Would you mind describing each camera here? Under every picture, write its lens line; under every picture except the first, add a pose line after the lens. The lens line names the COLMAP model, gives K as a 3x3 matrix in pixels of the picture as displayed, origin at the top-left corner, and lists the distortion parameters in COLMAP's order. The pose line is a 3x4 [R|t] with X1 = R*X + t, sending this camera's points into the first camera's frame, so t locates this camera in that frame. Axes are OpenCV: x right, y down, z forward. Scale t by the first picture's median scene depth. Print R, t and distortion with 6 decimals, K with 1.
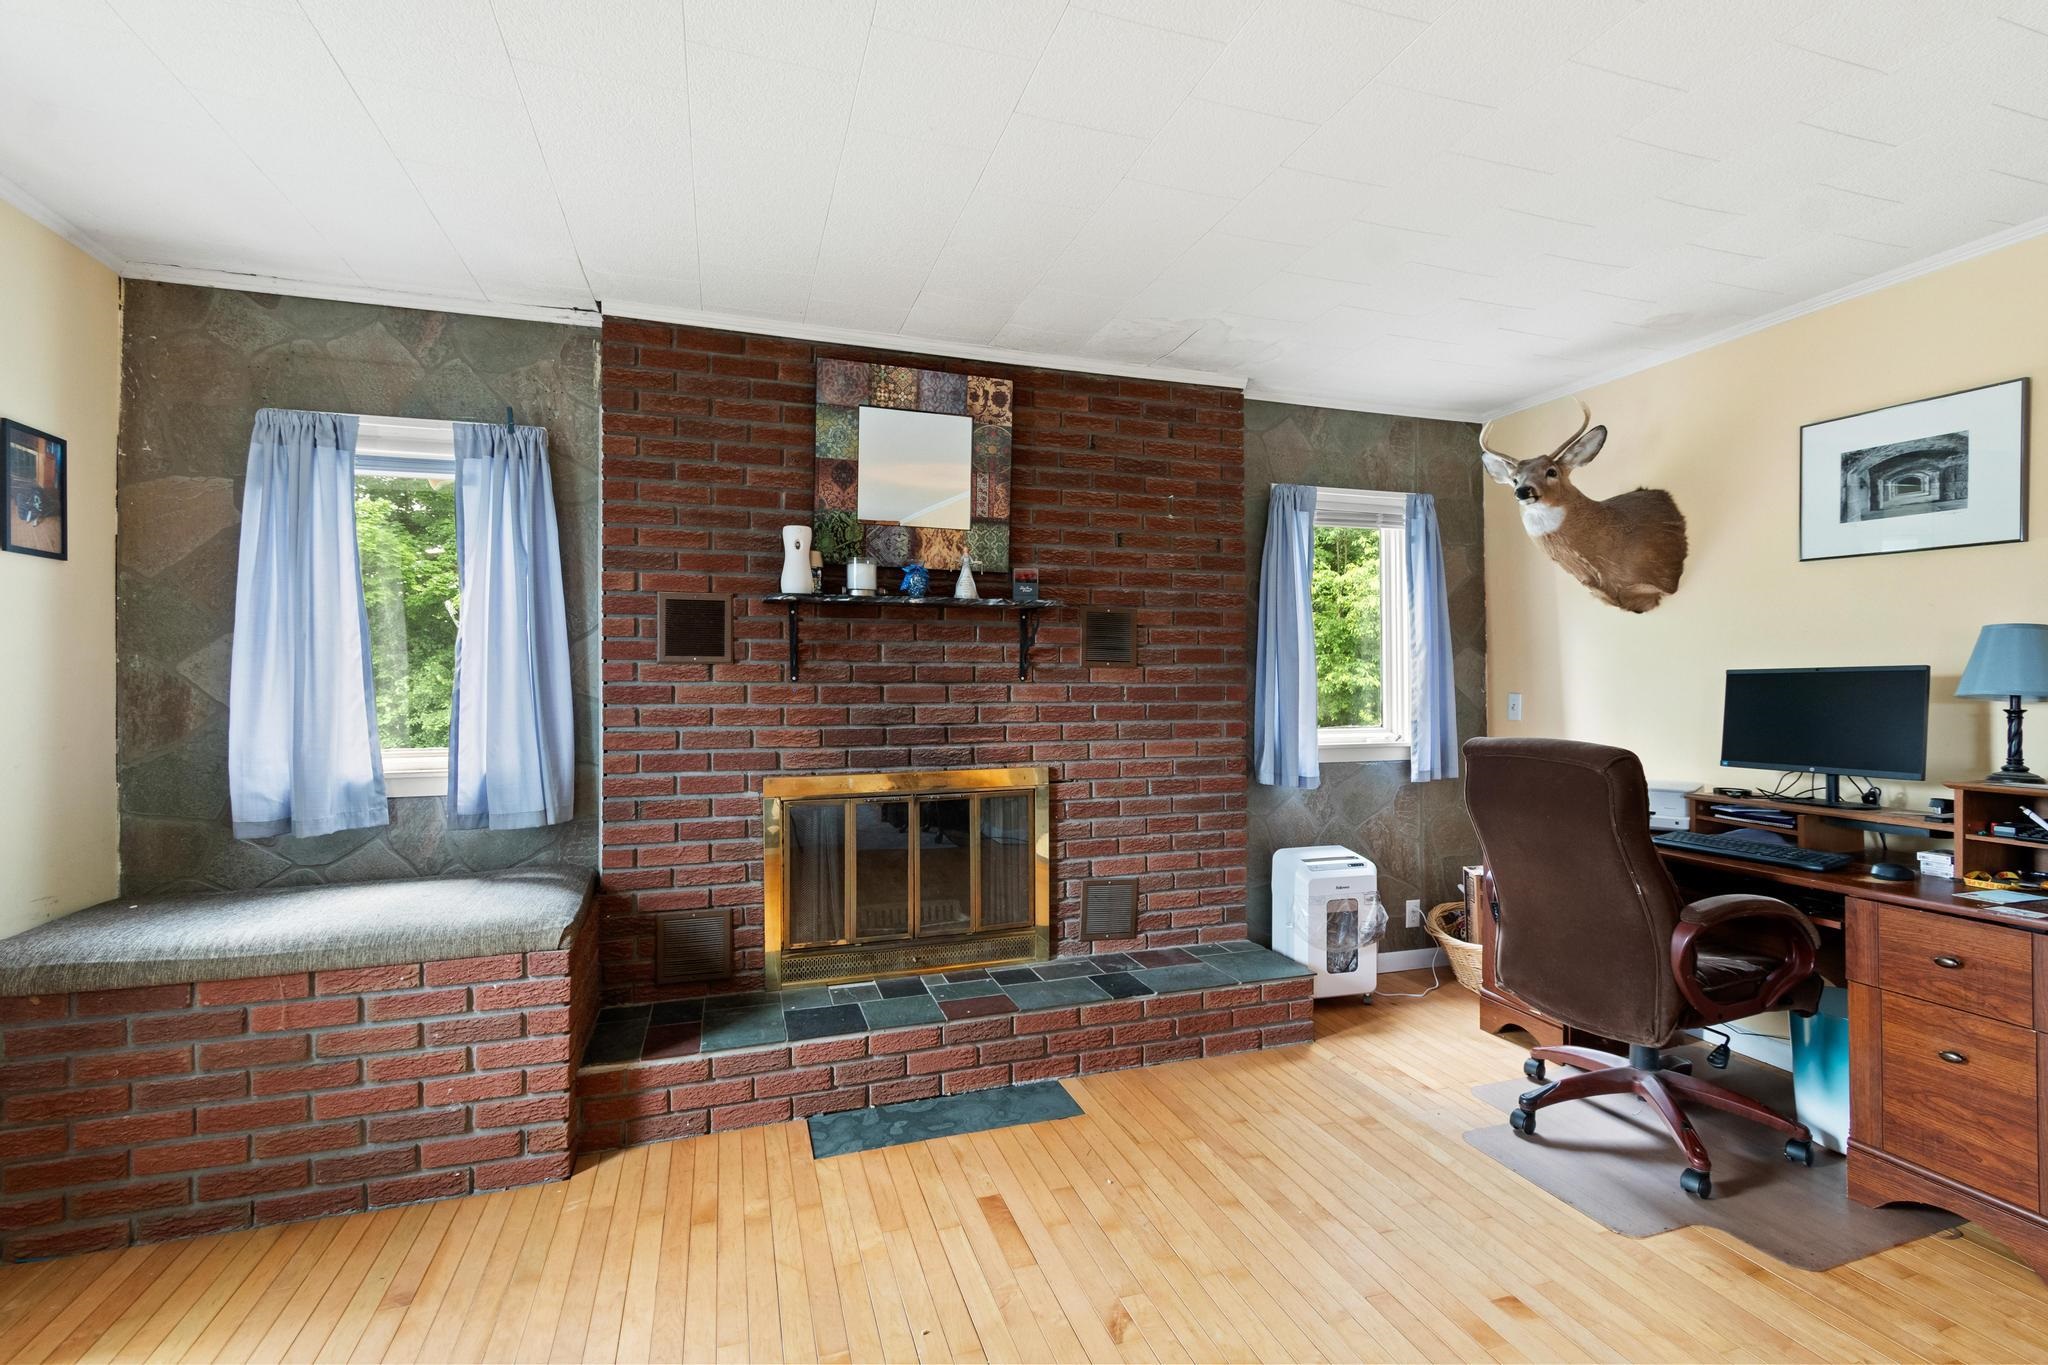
lens RADIAL K [[934.5, 0, 1031.1], [0, 934.5, 684.8], [0, 0, 1]] dist [0.007676, -0.002412]
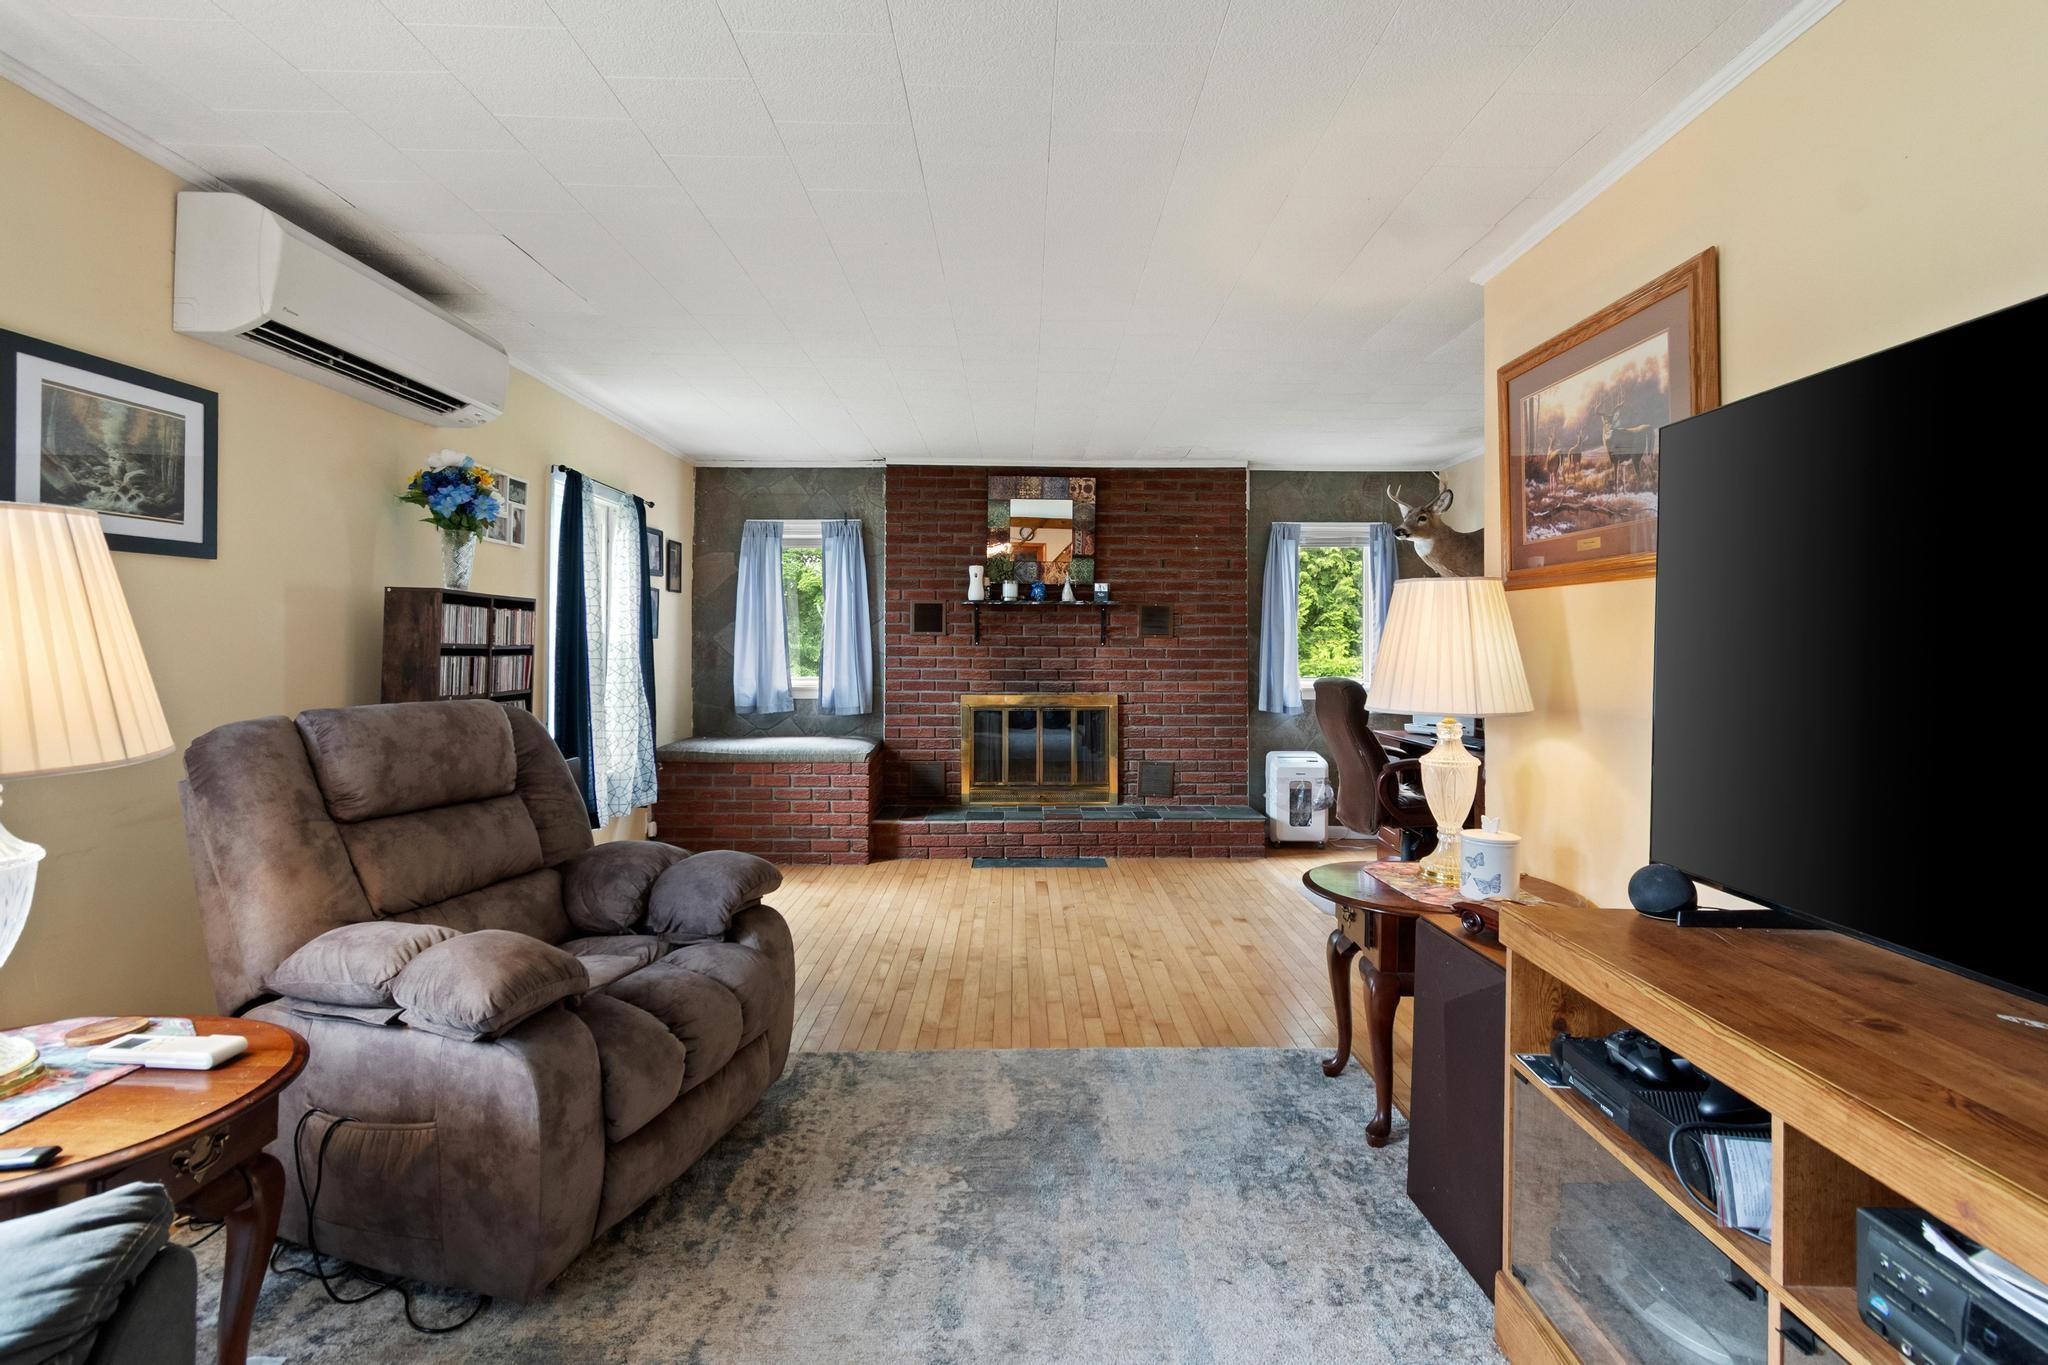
lens RADIAL K [[934.5, 0, 1022.2], [0, 934.5, 663.1], [0, 0, 1]] dist [0.007676, -0.002412]
pose [[0.952119, 0.011002, -0.305529, 0.416302], [-0.007339, 0.999887, 0.013134, 0.007406], [0.305639, -0.010263, 0.952092, -0.785995]]
